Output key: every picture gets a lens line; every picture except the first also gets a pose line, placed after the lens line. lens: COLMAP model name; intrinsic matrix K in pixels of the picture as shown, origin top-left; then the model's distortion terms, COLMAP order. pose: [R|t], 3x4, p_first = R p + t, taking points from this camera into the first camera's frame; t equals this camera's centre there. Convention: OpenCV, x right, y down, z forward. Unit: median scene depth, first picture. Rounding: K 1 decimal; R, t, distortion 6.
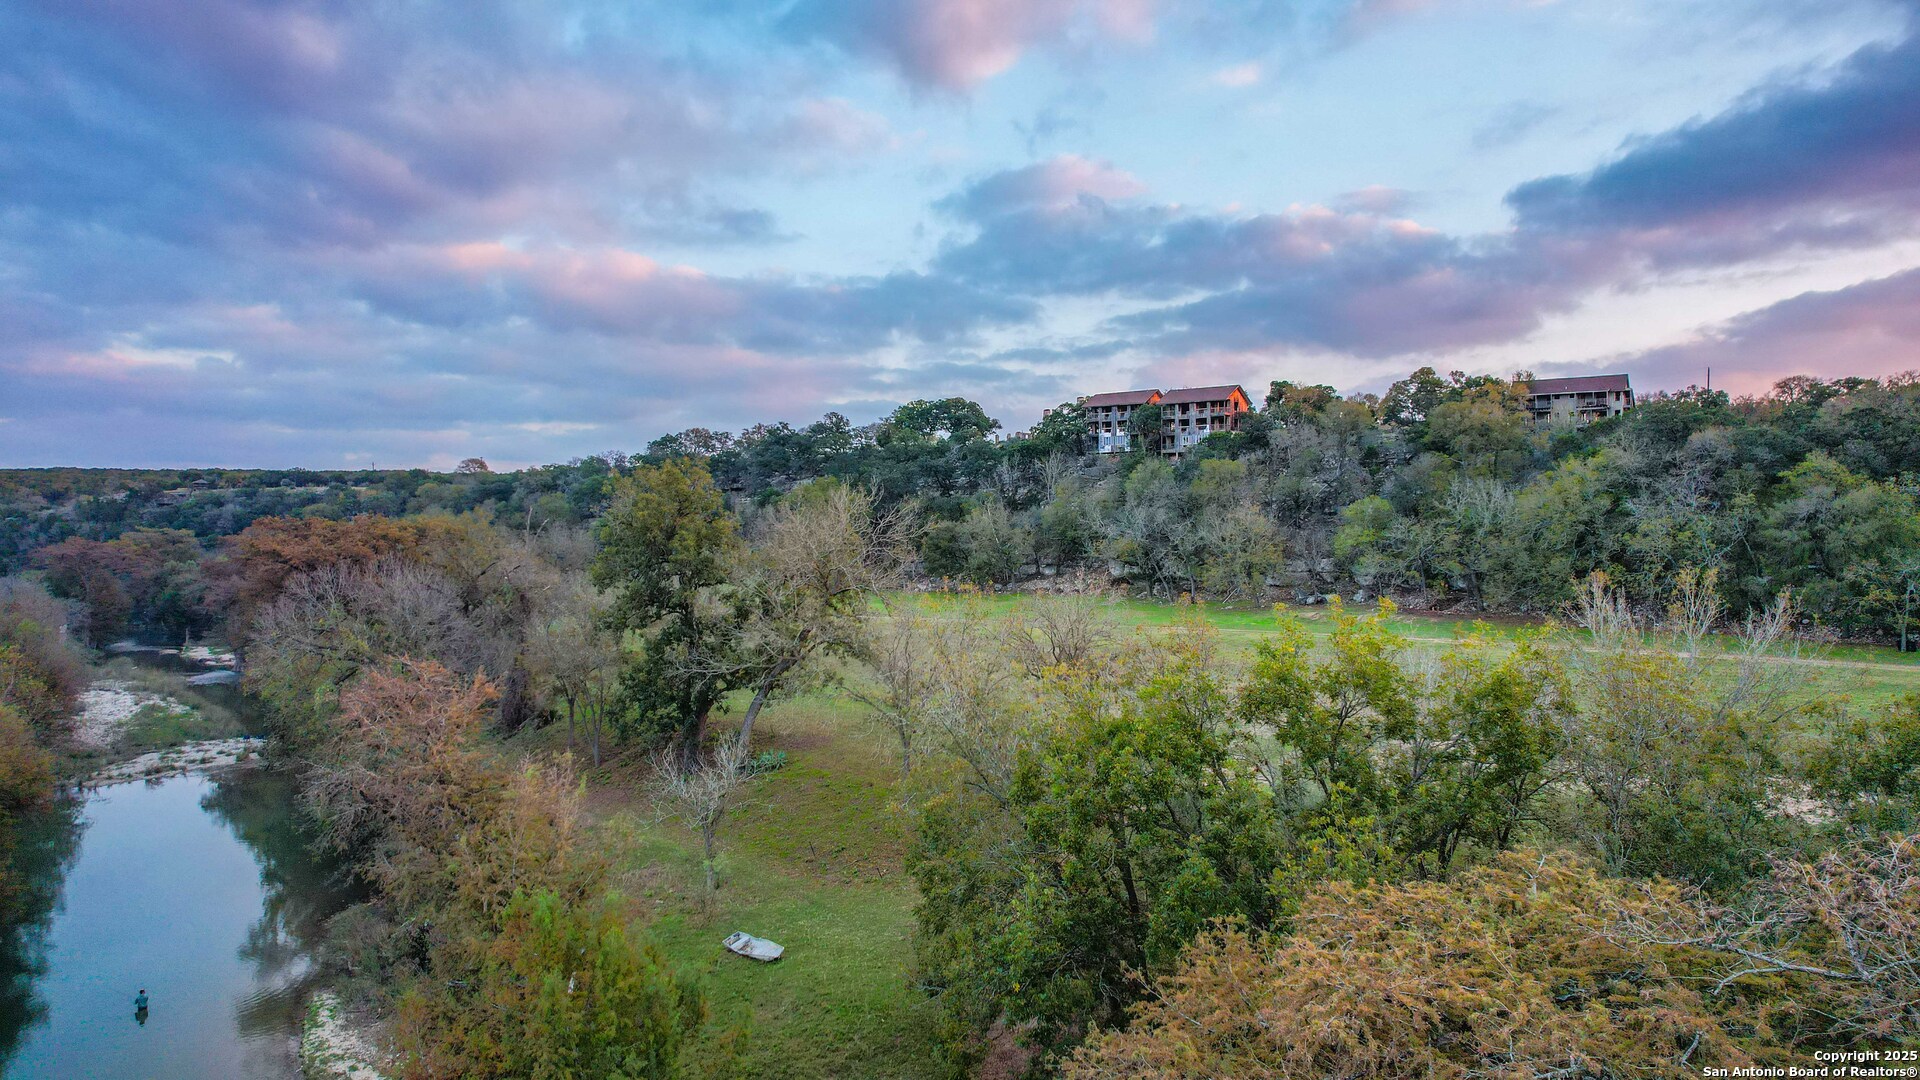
lens RADIAL K [[1310.3, 0, 949.0], [0, 1310.3, 542.4], [0, 0, 1]] dist [-0.008137, 0.005463]
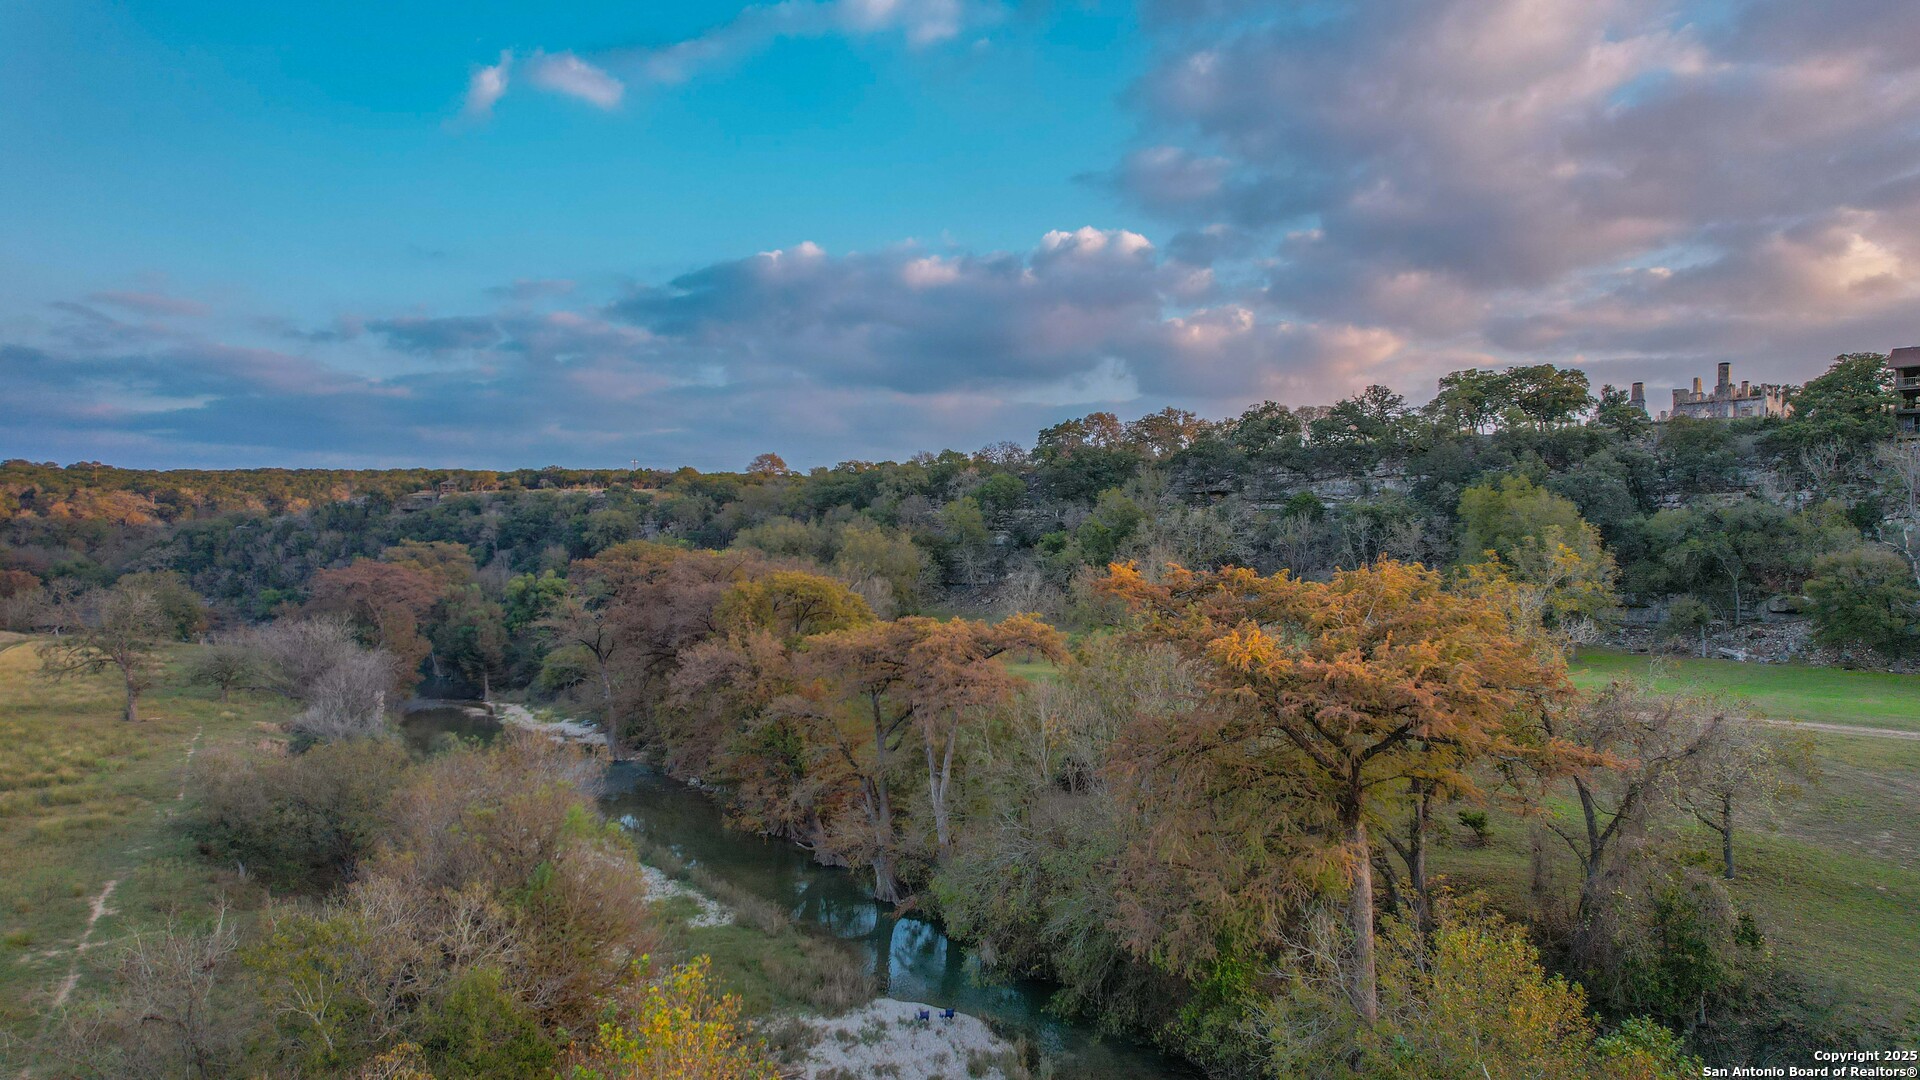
lens RADIAL K [[1310.3, 0, 954.8], [0, 1310.3, 529.4], [0, 0, 1]] dist [-0.008137, 0.005463]
pose [[0.995963, 0.000667, -0.089759, -0.245599], [-0.001667, 0.999937, -0.011060, -0.011092], [0.089746, 0.011164, 0.995902, 0.269426]]
